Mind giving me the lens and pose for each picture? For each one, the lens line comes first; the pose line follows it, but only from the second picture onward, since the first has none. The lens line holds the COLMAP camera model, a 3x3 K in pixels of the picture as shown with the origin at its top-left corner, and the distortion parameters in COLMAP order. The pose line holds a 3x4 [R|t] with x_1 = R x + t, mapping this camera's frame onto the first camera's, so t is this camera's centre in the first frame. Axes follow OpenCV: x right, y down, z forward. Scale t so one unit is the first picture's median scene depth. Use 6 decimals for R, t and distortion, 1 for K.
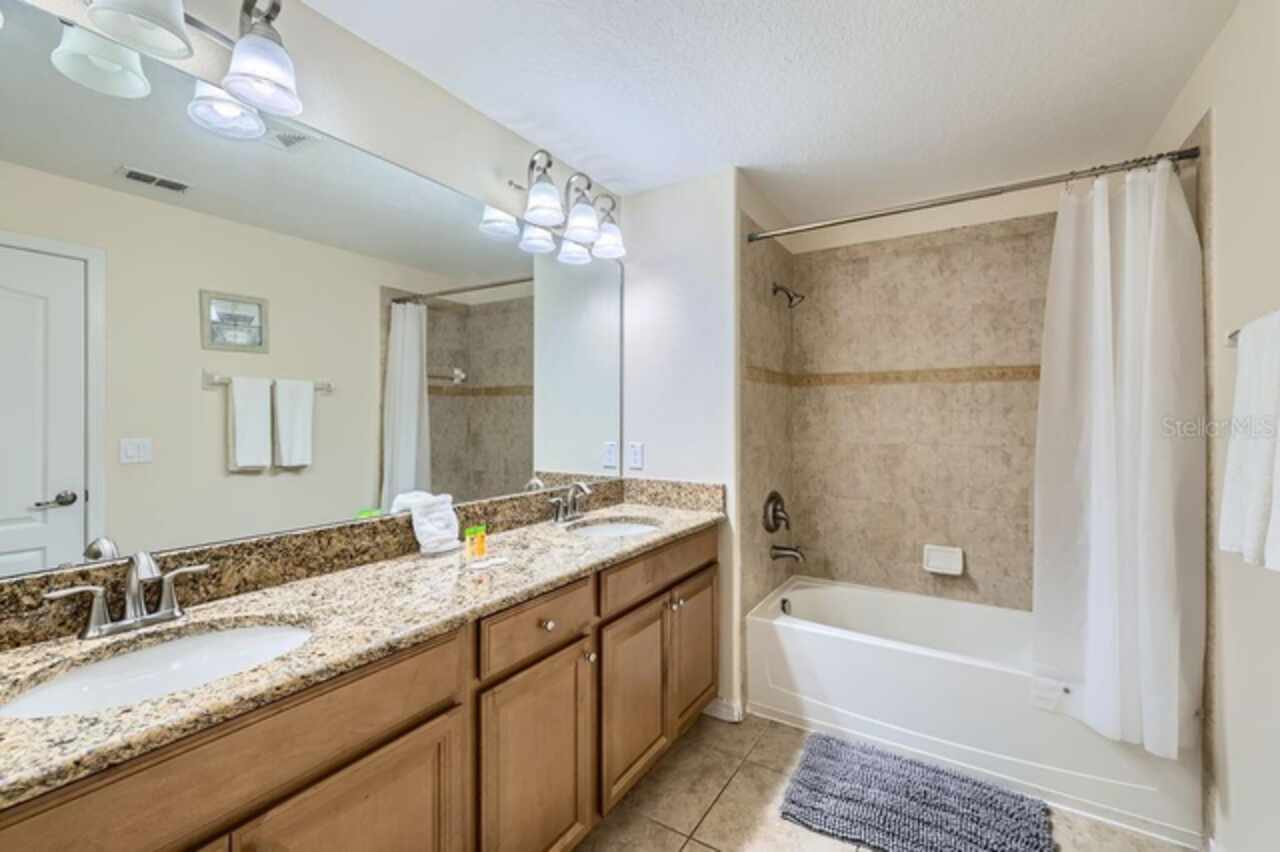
lens RADIAL K [[542.4, 0, 639.1], [0, 542.4, 420.6], [0, 0, 1]] dist [0.012674, 0.000001]
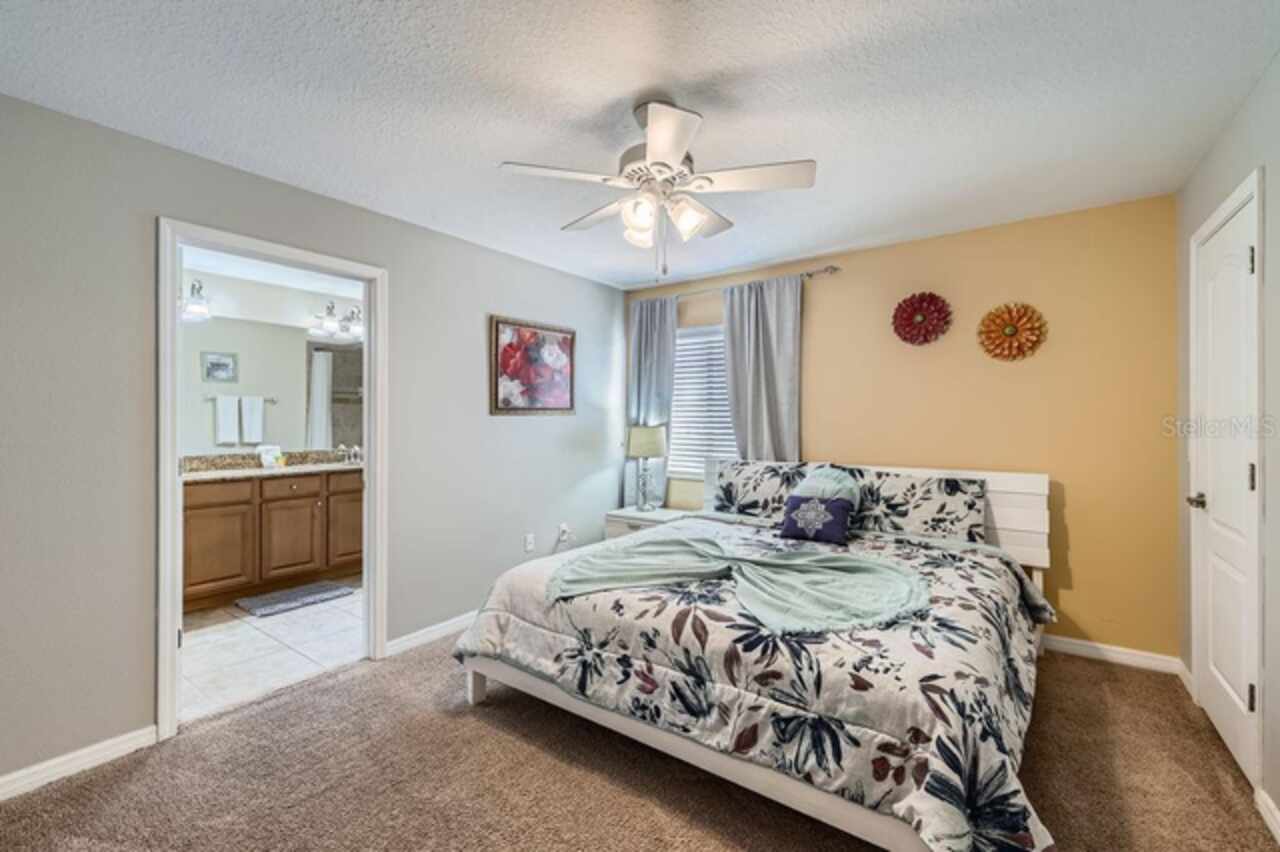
lens RADIAL K [[542.4, 0, 639.5], [0, 542.4, 422.6], [0, 0, 1]] dist [0.012674, 0.000001]
pose [[0.998203, 0.001256, -0.059903, 1.015771], [-0.001014, 0.999991, 0.004062, 0.007286], [0.059908, -0.003994, 0.998196, -0.992273]]
